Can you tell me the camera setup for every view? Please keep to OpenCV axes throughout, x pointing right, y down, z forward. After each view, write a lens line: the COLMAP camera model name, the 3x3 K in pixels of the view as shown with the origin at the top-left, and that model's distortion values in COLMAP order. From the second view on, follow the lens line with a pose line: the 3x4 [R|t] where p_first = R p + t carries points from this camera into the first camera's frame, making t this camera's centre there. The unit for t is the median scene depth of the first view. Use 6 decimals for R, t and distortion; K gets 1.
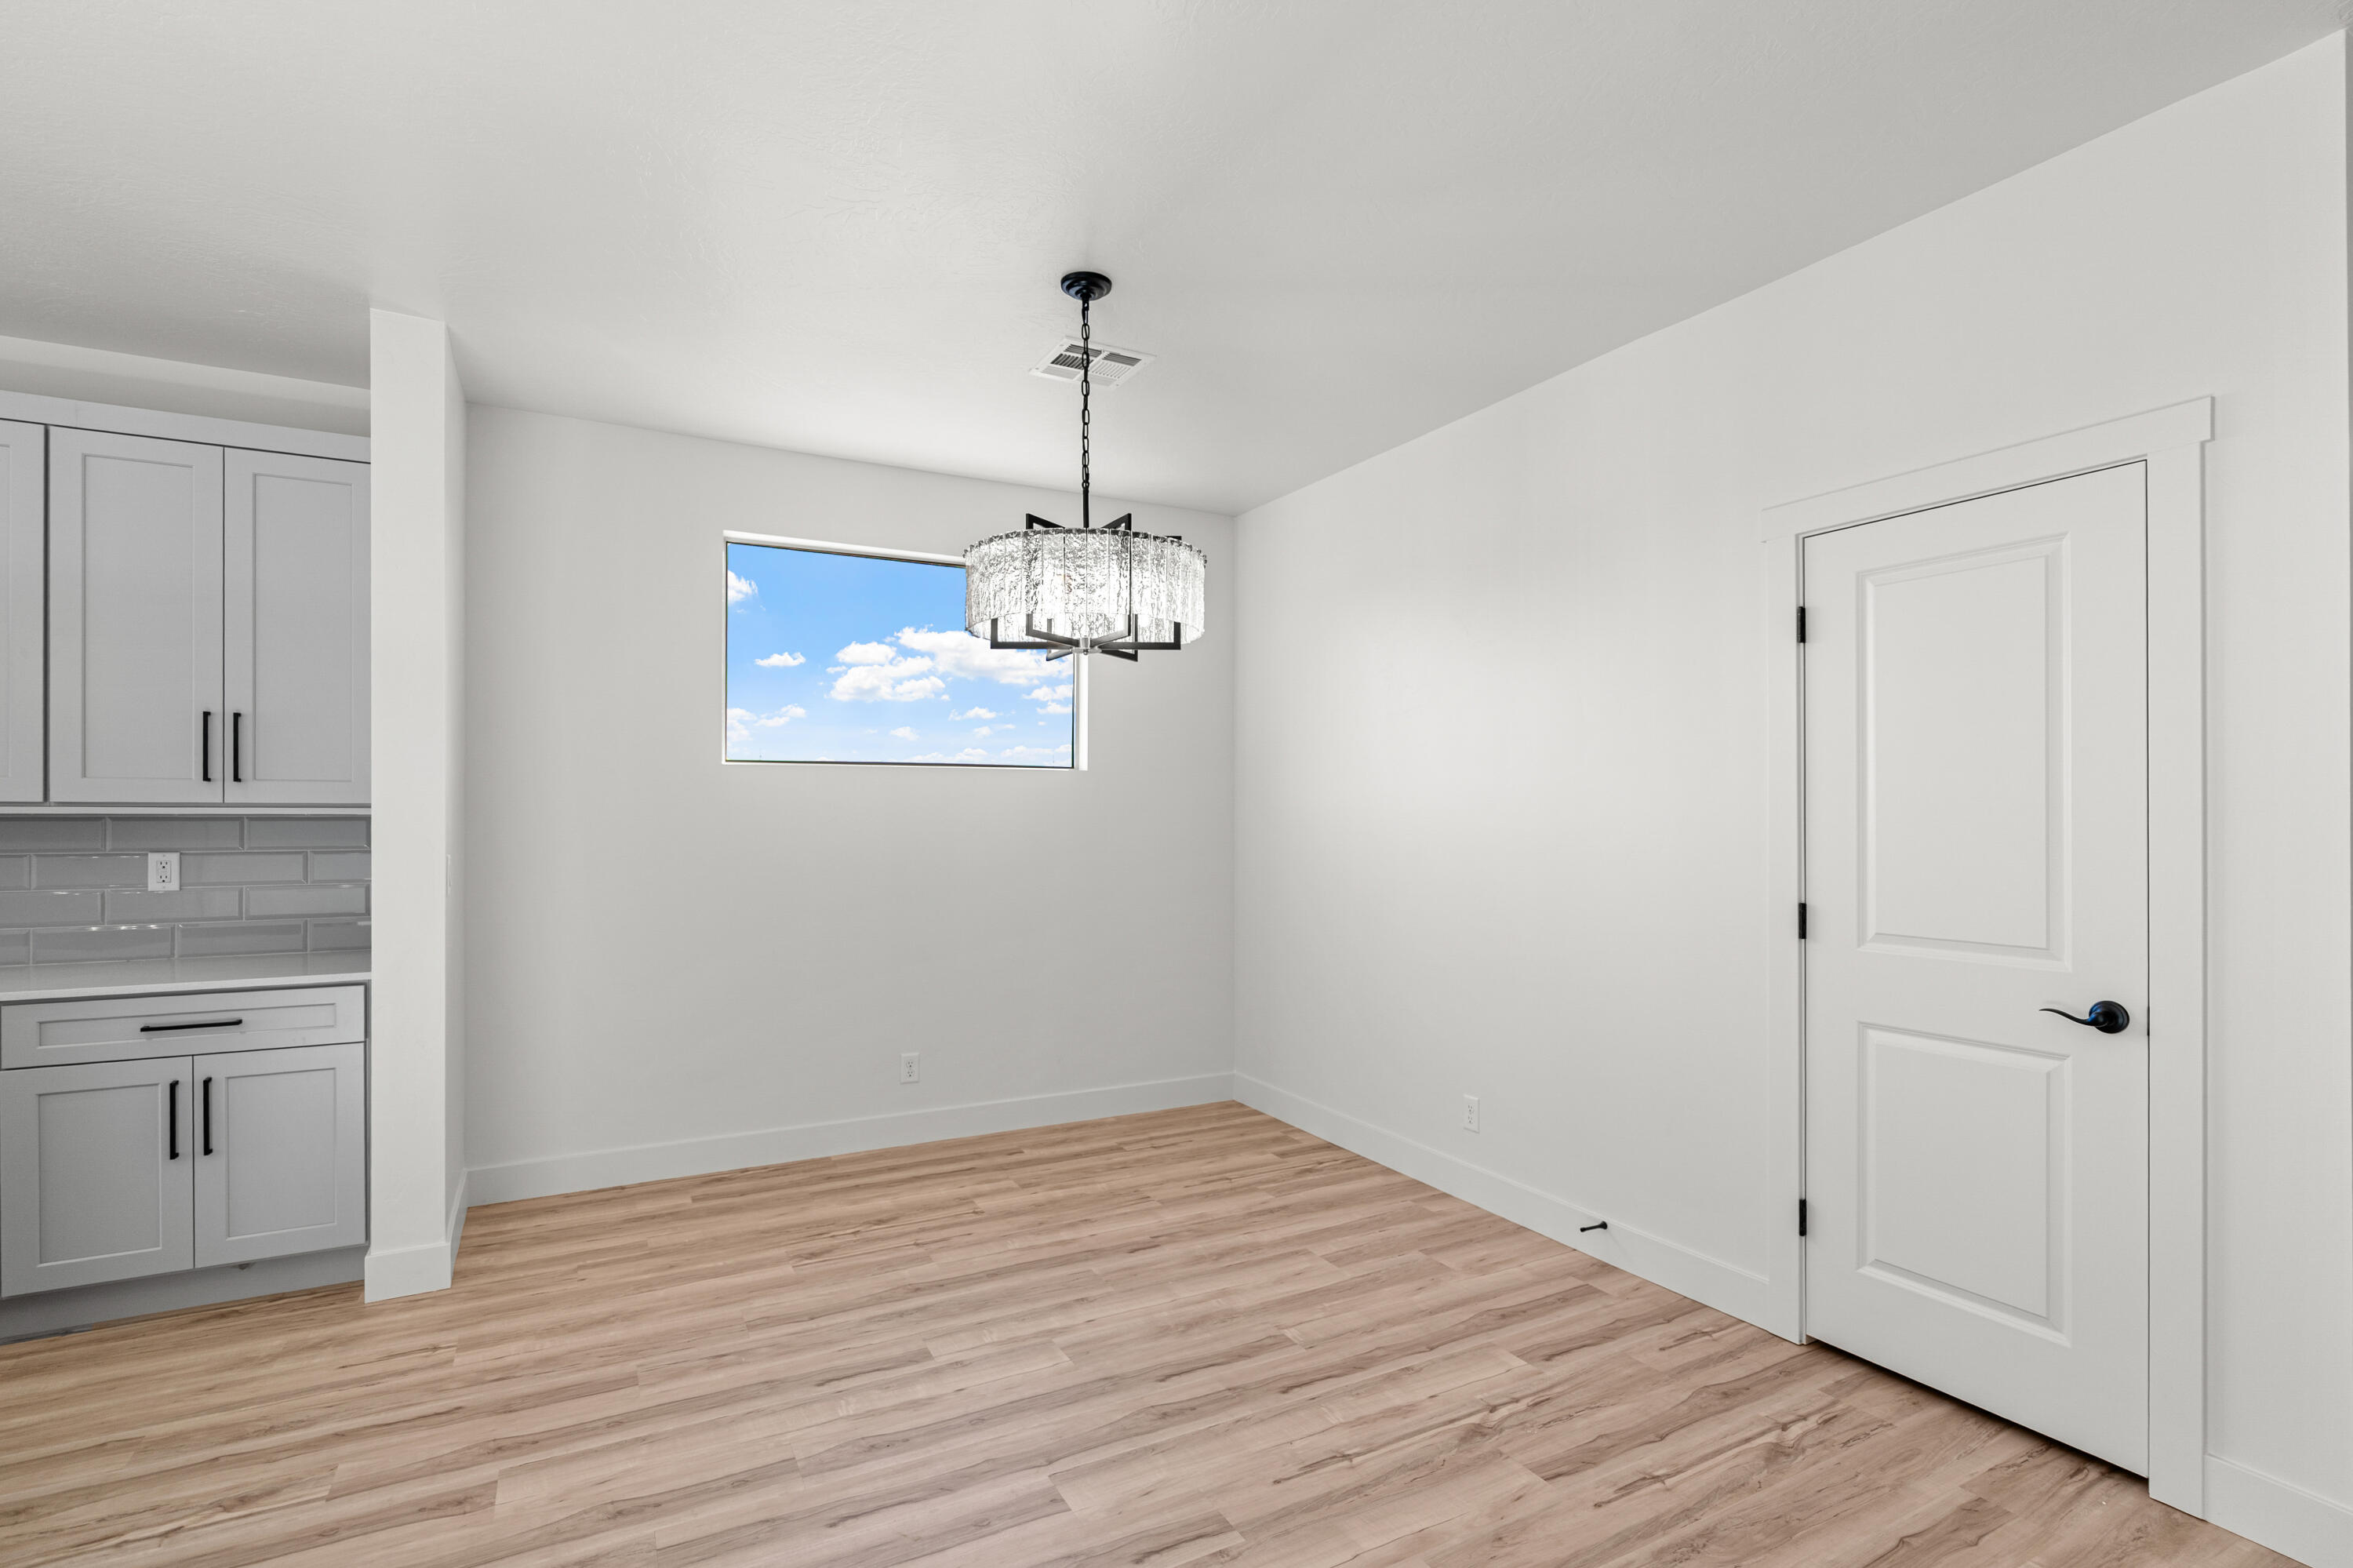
lens RADIAL K [[1111.6, 0, 1174.8], [0, 1111.6, 816.5], [0, 0, 1]] dist [-0.002544, 0.000592]
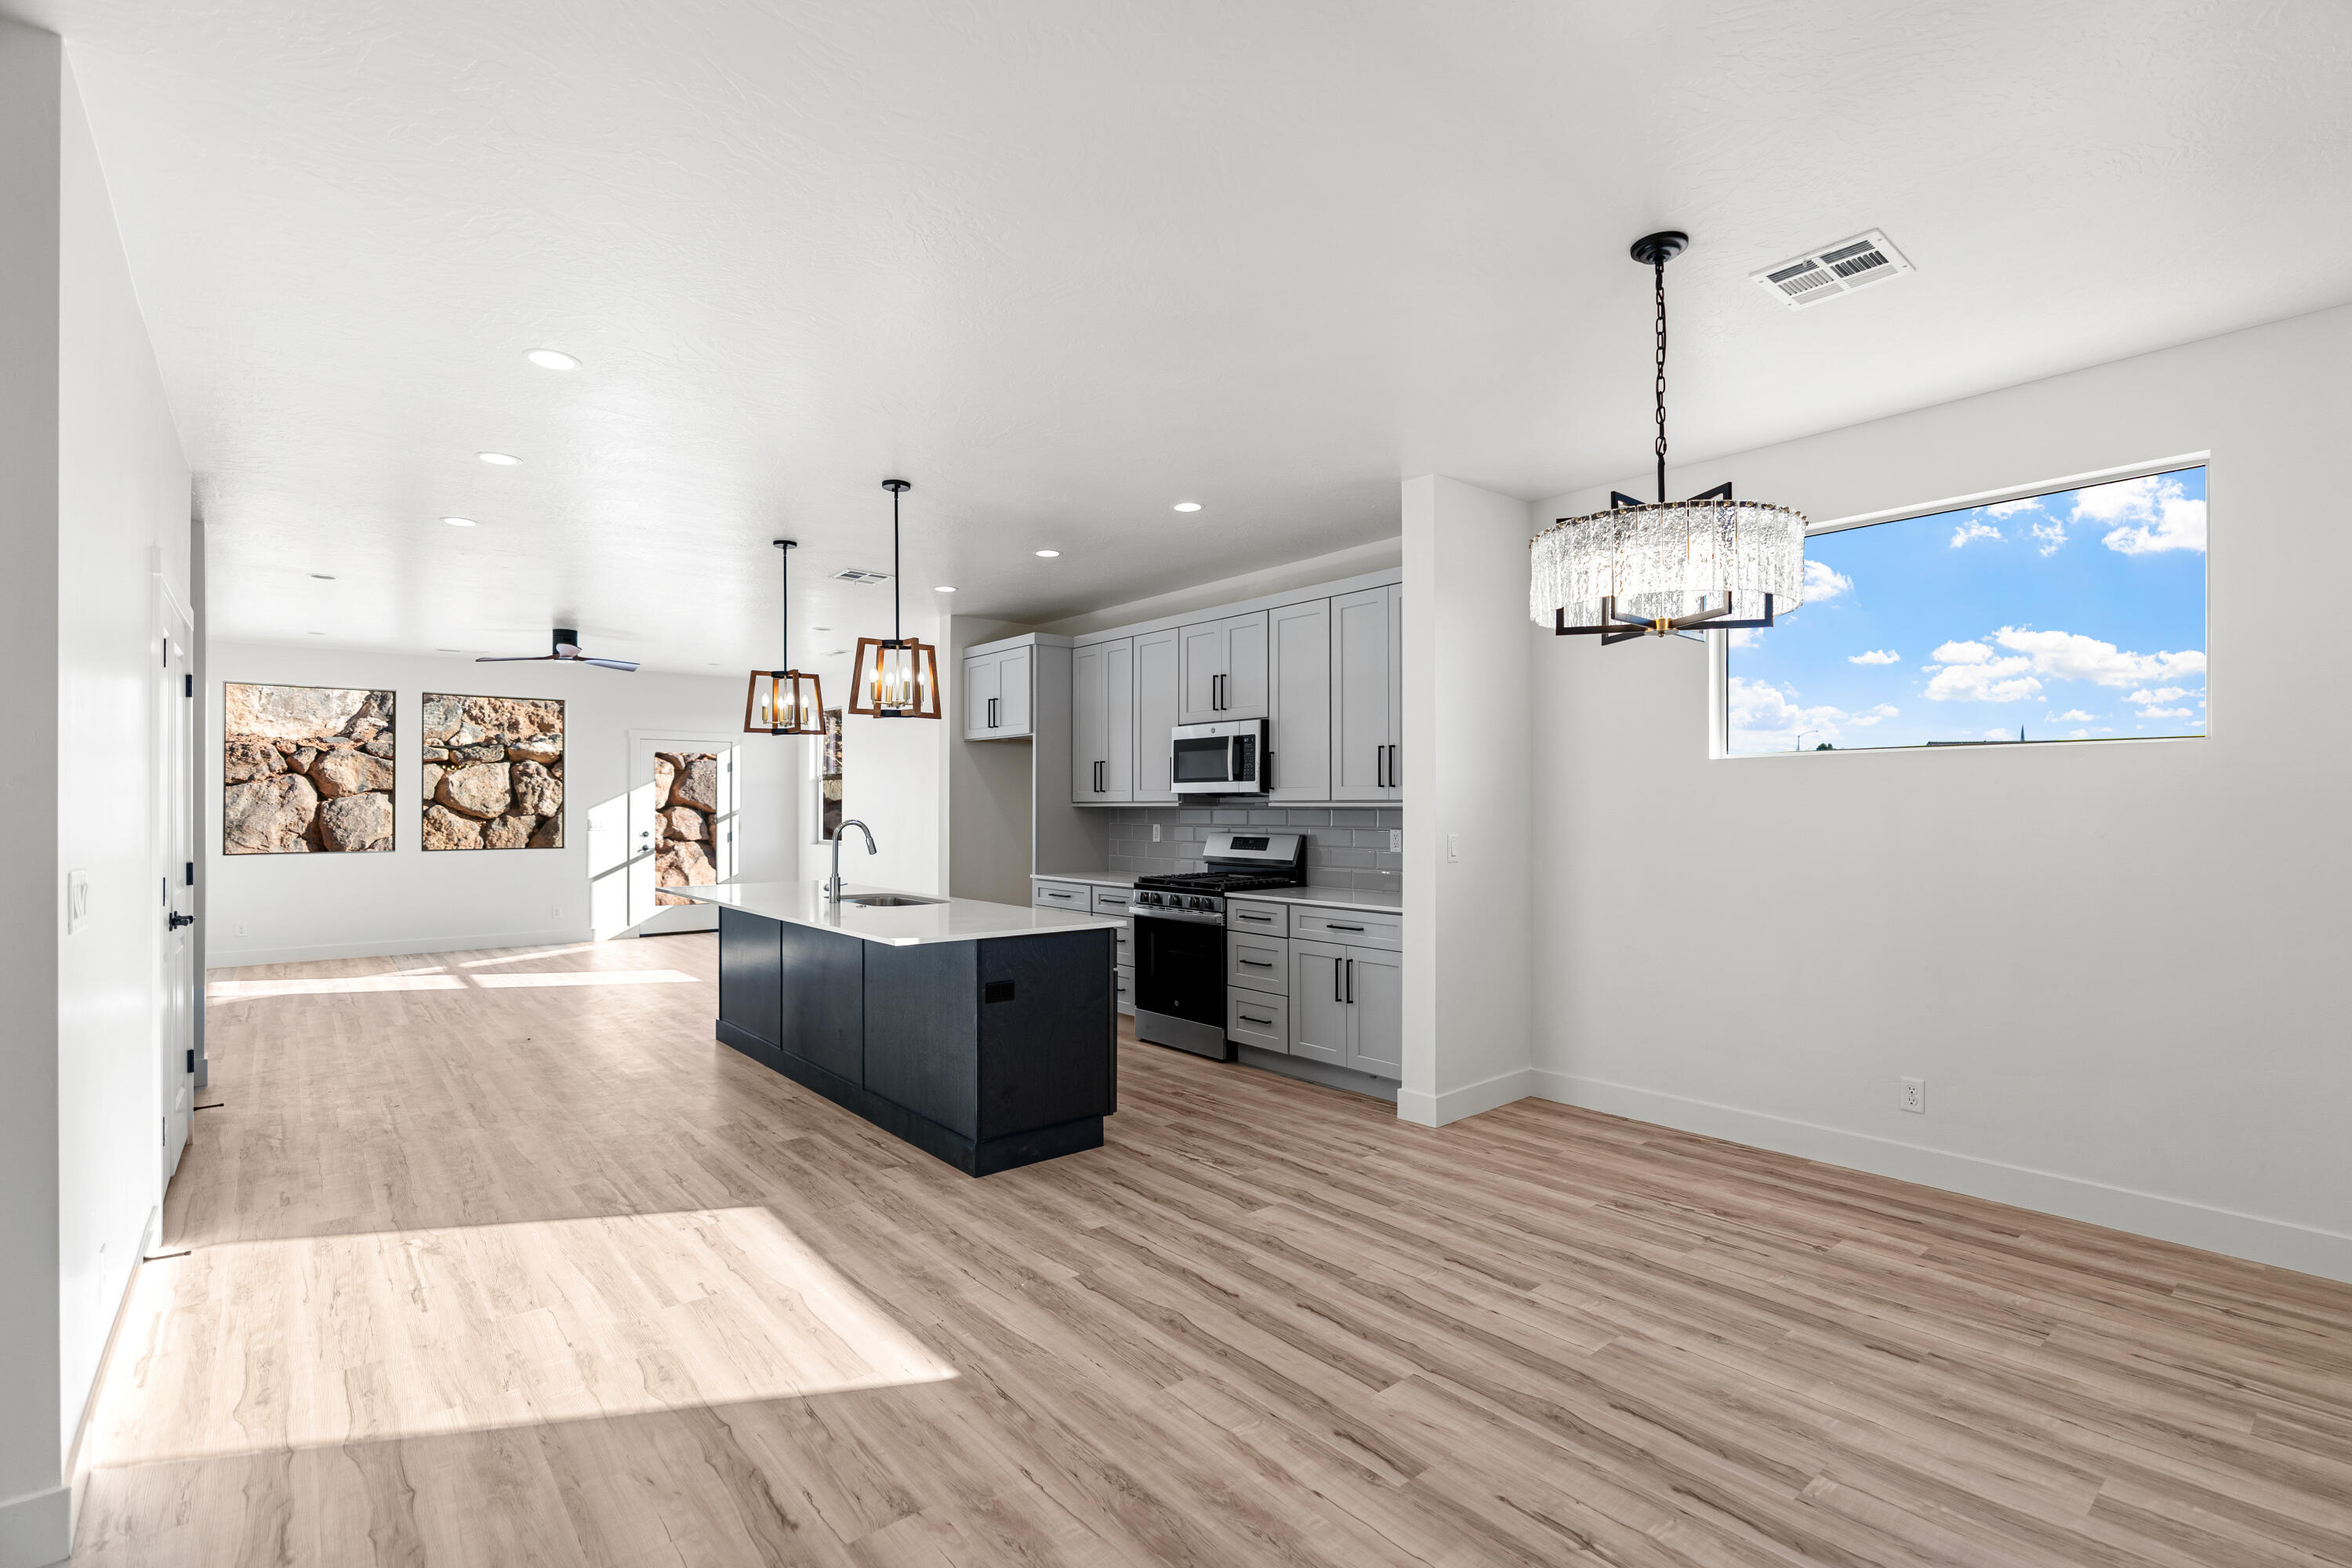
lens RADIAL K [[1076.5, 0, 1193.3], [0, 1076.5, 795.0], [0, 0, 1]] dist [-0.001677, 0.003280]
pose [[0.203991, -0.015072, -0.978857, 0.680107], [0.001571, 0.999885, -0.015068, 0.004253], [0.978971, 0.001536, 0.203991, 0.390831]]
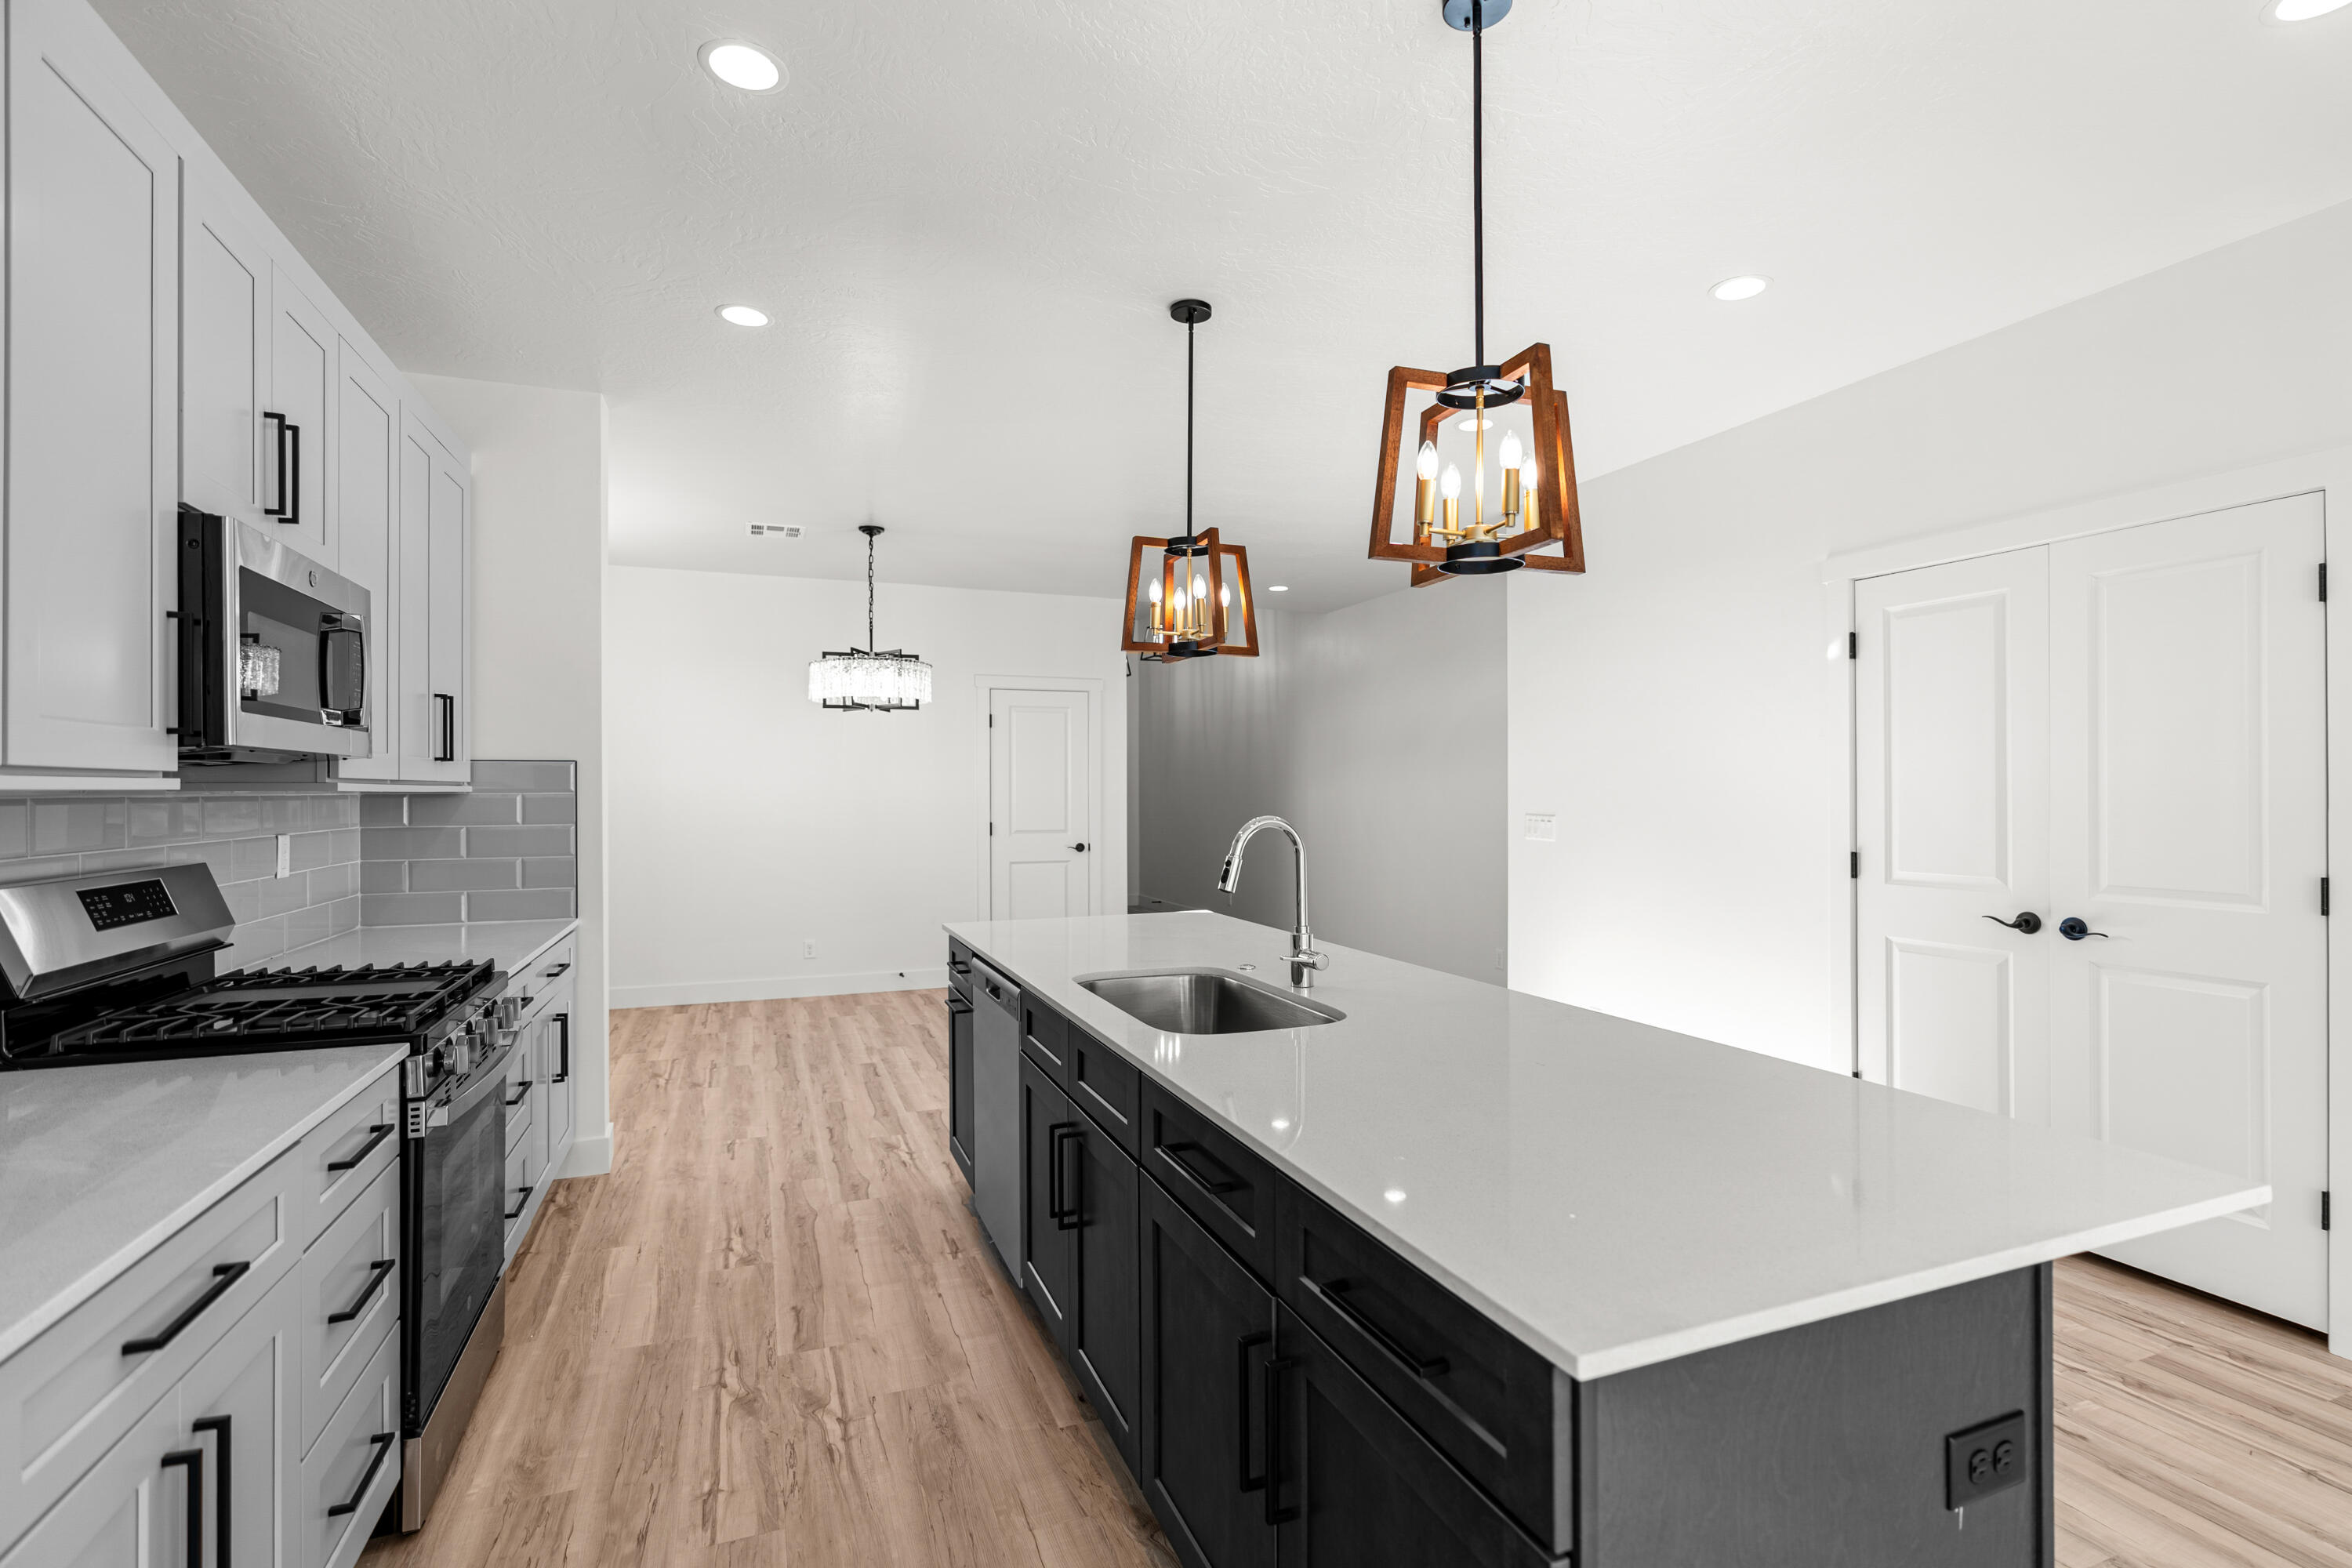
lens RADIAL K [[1076.5, 0, 1193.3], [0, 1076.5, 795.0], [0, 0, 1]] dist [-0.001677, 0.003280]
pose [[0.109577, -0.005615, 0.993962, -1.814387], [0.002383, 0.999983, 0.005386, -0.003299], [-0.993975, 0.001779, 0.109588, 0.185438]]
